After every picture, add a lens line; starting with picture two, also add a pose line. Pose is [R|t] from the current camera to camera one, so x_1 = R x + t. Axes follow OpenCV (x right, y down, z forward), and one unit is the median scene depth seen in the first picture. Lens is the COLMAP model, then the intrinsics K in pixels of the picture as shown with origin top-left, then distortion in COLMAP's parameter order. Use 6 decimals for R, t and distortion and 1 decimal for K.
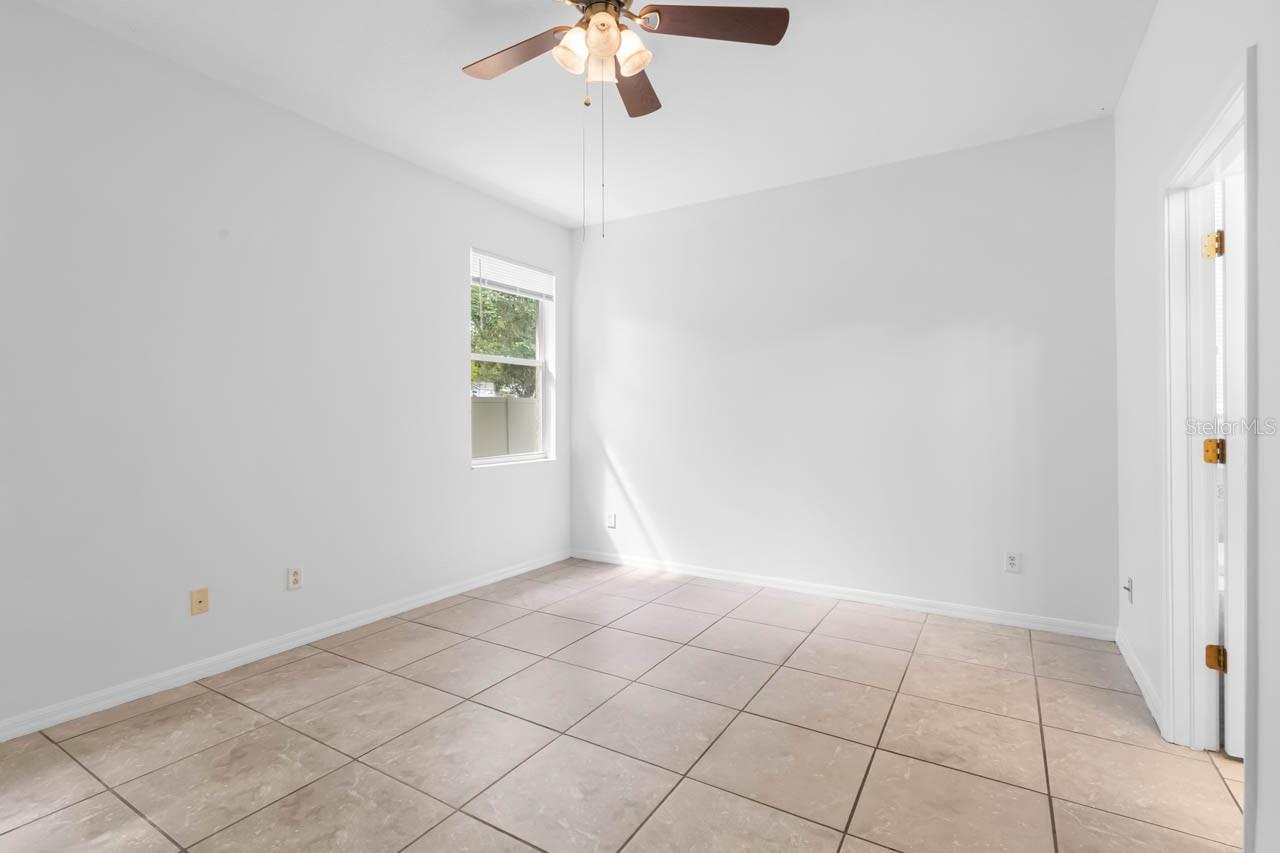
lens RADIAL K [[589.1, 0, 638.9], [0, 589.1, 411.9], [0, 0, 1]] dist [-0.000651, 0.000039]
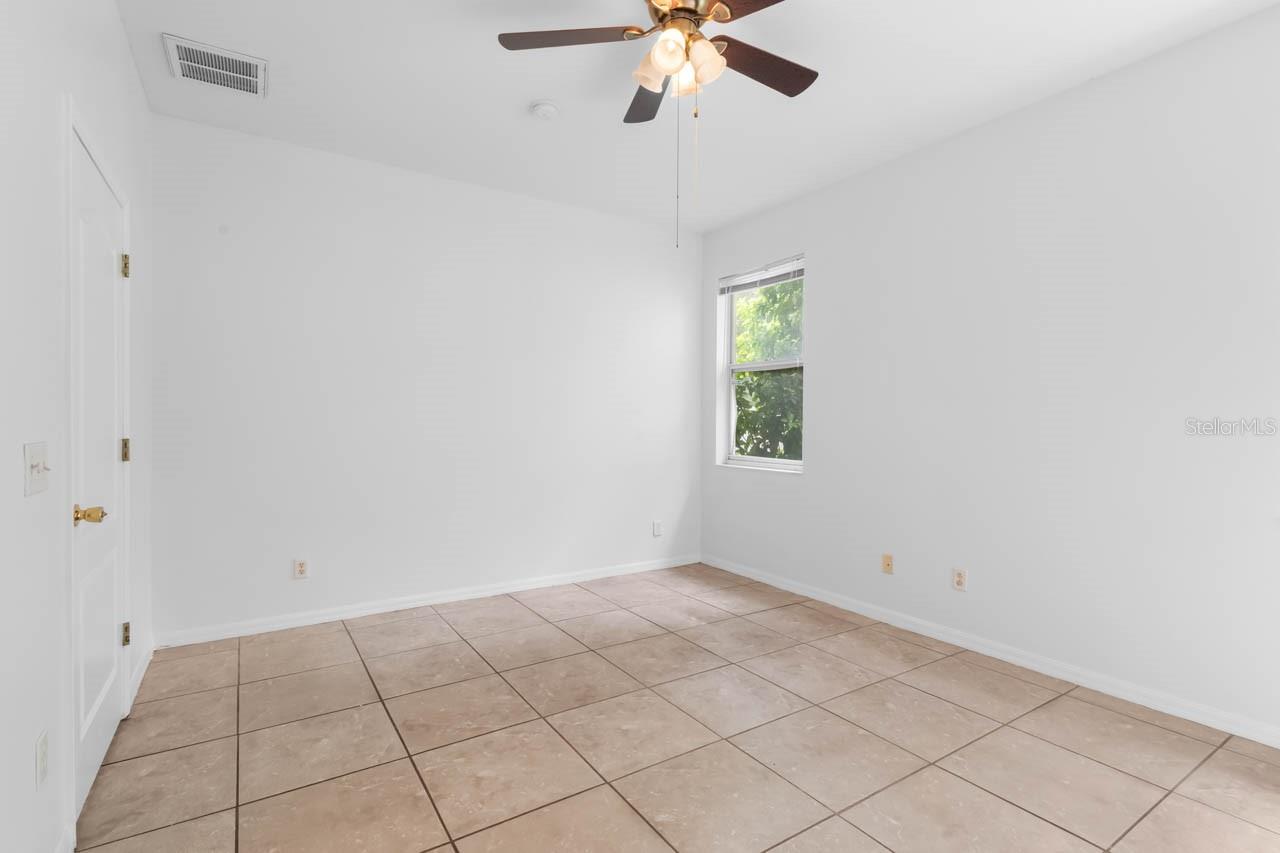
lens RADIAL K [[601.6, 0, 637.0], [0, 601.6, 422.9], [0, 0, 1]] dist [0.000166, -0.000393]
pose [[-0.426592, 0.002365, -0.904441, 0.844031], [-0.001321, 0.999994, 0.003238, 0.003309], [0.904443, 0.002576, -0.426586, 1.275851]]
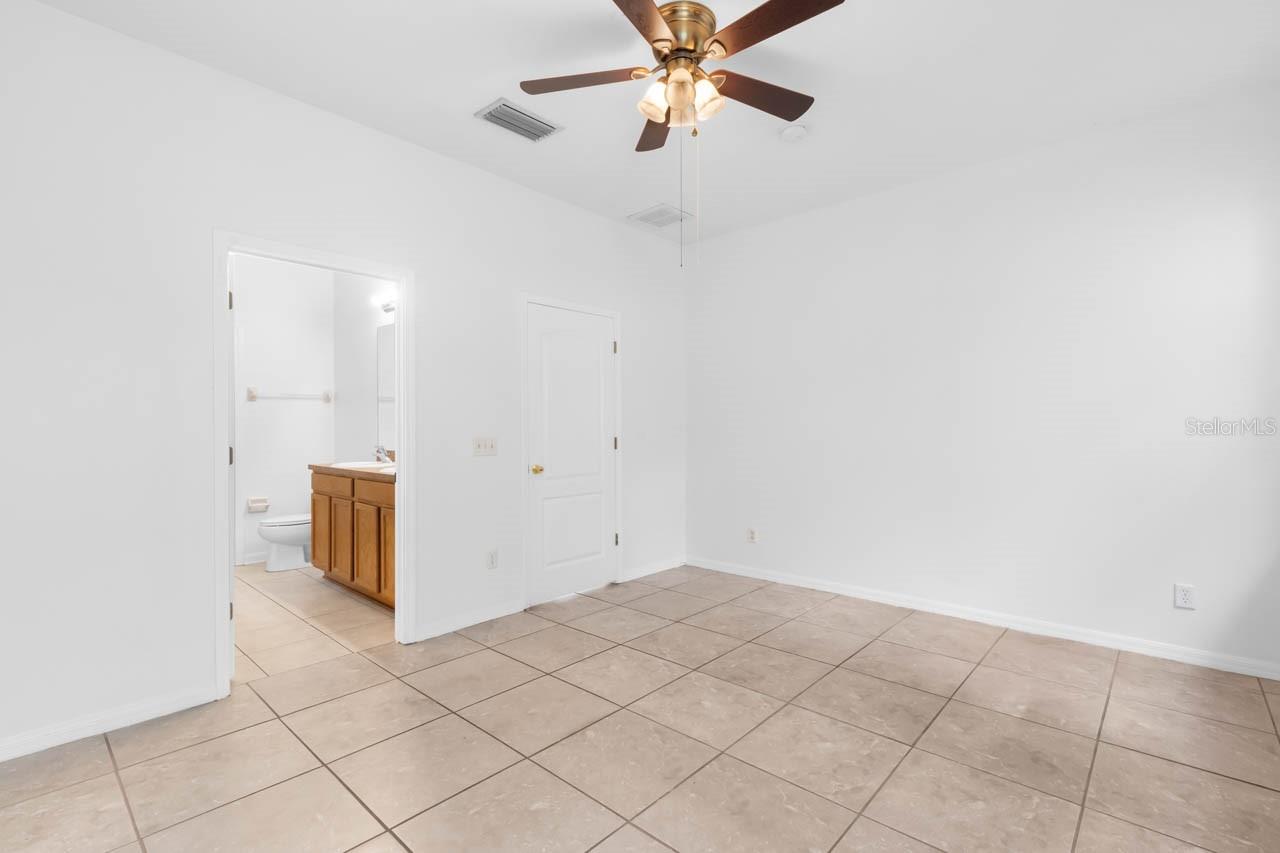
lens RADIAL K [[589.1, 0, 638.9], [0, 589.1, 411.9], [0, 0, 1]] dist [-0.000651, 0.000039]
pose [[-0.981128, 0.010887, 0.193052, -0.184654], [0.005339, 0.999558, -0.029239, 0.002984], [-0.193285, -0.027656, -0.980753, 1.972300]]
